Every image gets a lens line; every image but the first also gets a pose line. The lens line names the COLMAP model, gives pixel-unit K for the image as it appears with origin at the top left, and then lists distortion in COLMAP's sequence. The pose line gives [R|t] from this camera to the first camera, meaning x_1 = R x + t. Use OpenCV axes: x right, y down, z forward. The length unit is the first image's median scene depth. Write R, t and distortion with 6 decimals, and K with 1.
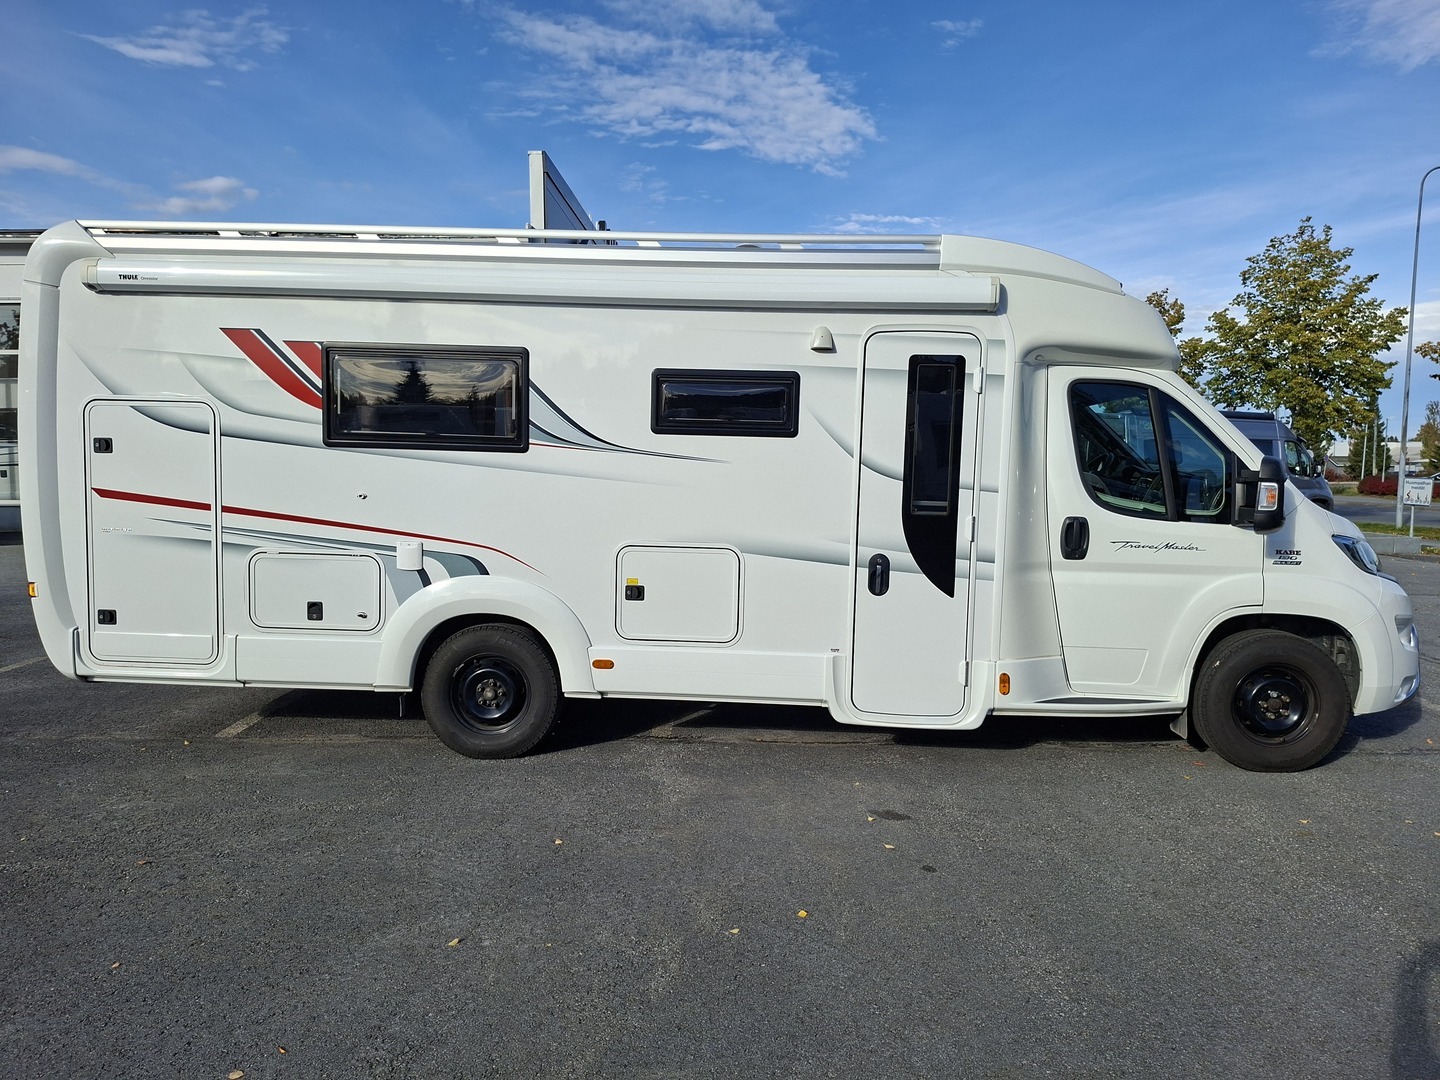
lens RADIAL K [[1013.0, 0, 731.0], [0, 1013.0, 540.9], [0, 0, 1]] dist [0.057432, -0.055184]
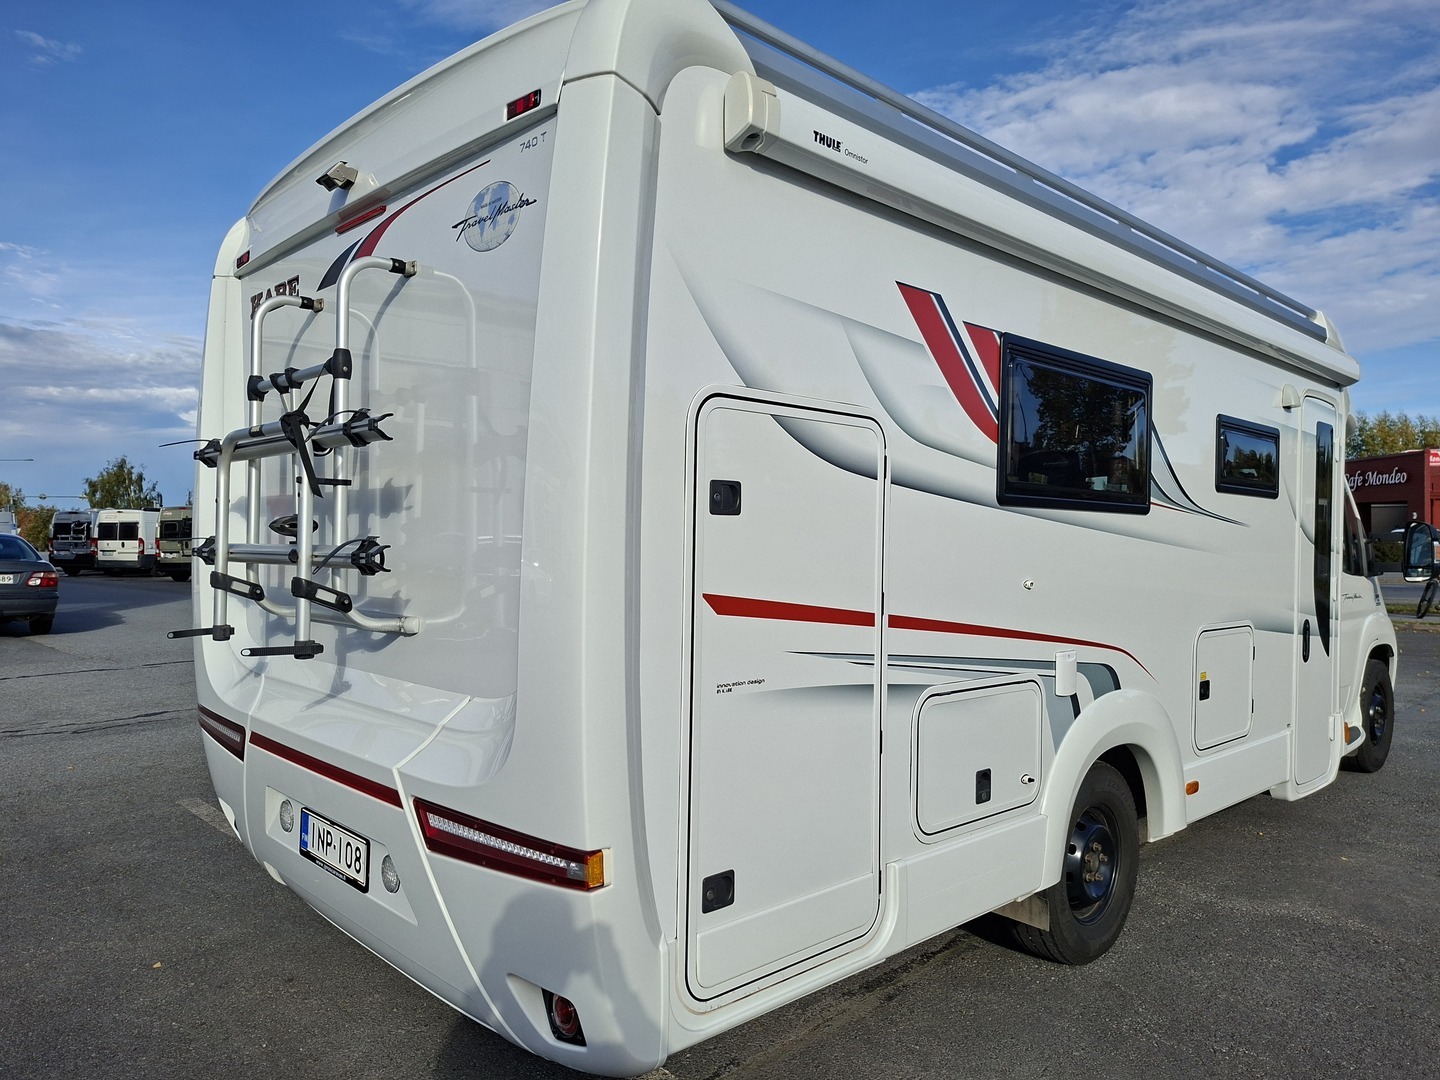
lens RADIAL K [[1013.0, 0, 661.9], [0, 1013.0, 551.4], [0, 0, 1]] dist [0.057432, -0.055184]
pose [[0.695144, -0.020567, 0.718576, -0.957060], [0.065068, 0.997288, -0.034401, -0.056934], [-0.715920, 0.070670, 0.694597, 0.721910]]
